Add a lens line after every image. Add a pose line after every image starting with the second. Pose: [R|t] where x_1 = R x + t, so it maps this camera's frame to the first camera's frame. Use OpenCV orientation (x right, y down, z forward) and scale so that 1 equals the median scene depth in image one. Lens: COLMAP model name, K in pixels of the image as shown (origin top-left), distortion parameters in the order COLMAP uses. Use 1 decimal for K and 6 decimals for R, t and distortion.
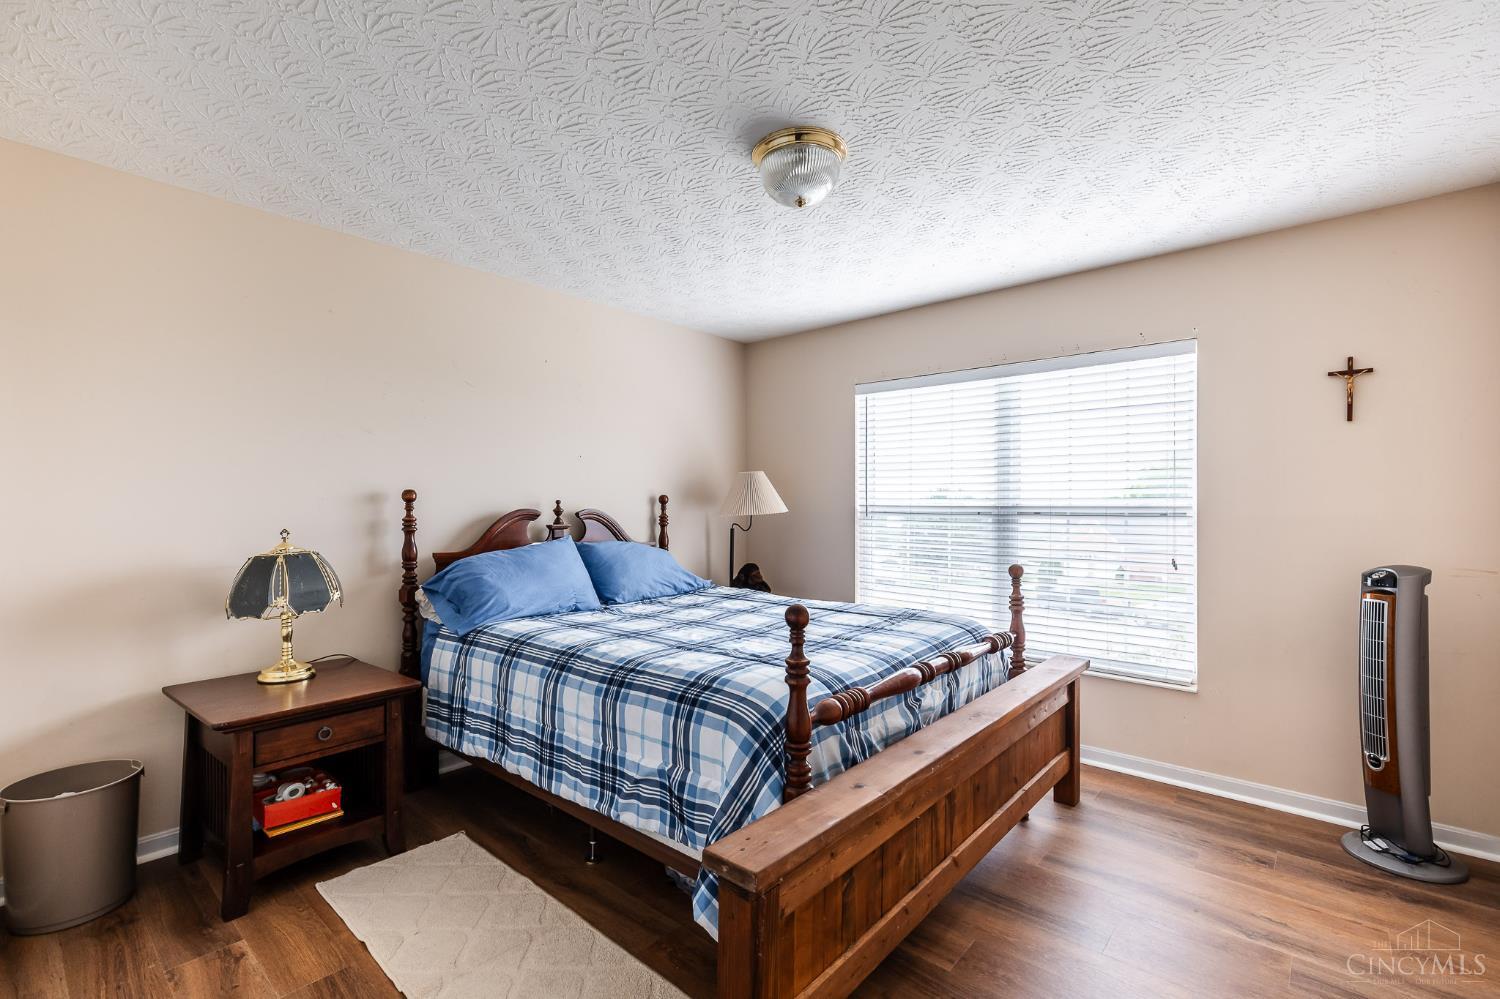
lens RADIAL K [[669.5, 0, 746.7], [0, 669.5, 502.2], [0, 0, 1]] dist [0.004073, 0.000167]
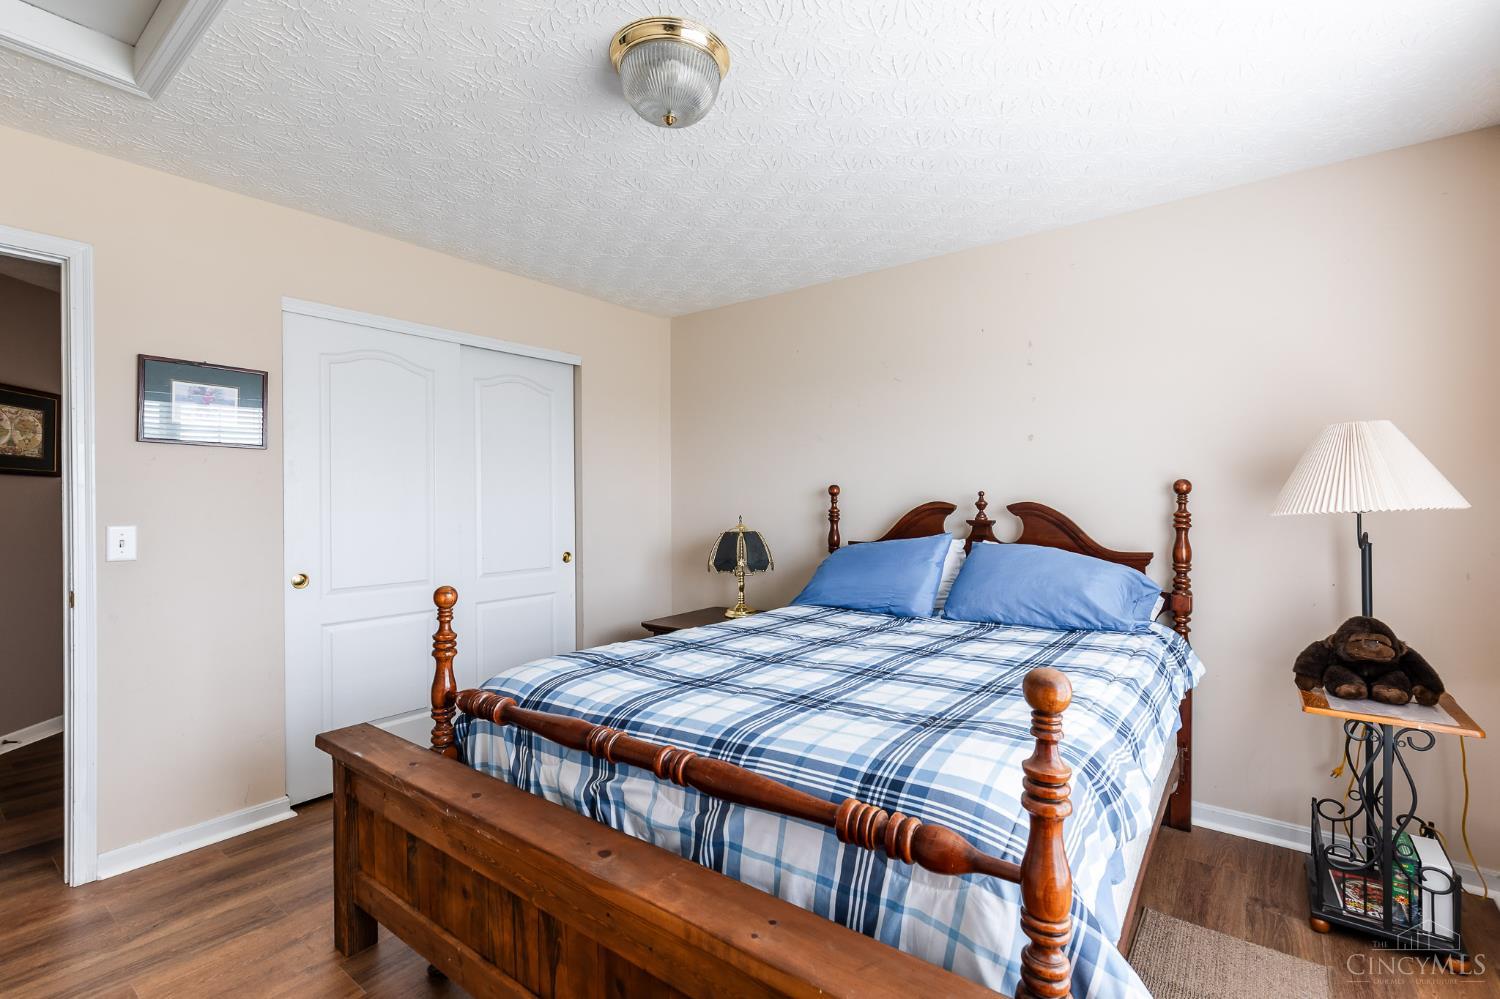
lens RADIAL K [[669.5, 0, 746.7], [0, 669.5, 502.2], [0, 0, 1]] dist [0.004073, 0.000167]
pose [[0.084007, 0.003043, -0.996461, 0.688829], [0.007442, 0.999966, 0.003681, 0.006021], [0.996437, -0.007725, 0.083982, 0.785021]]
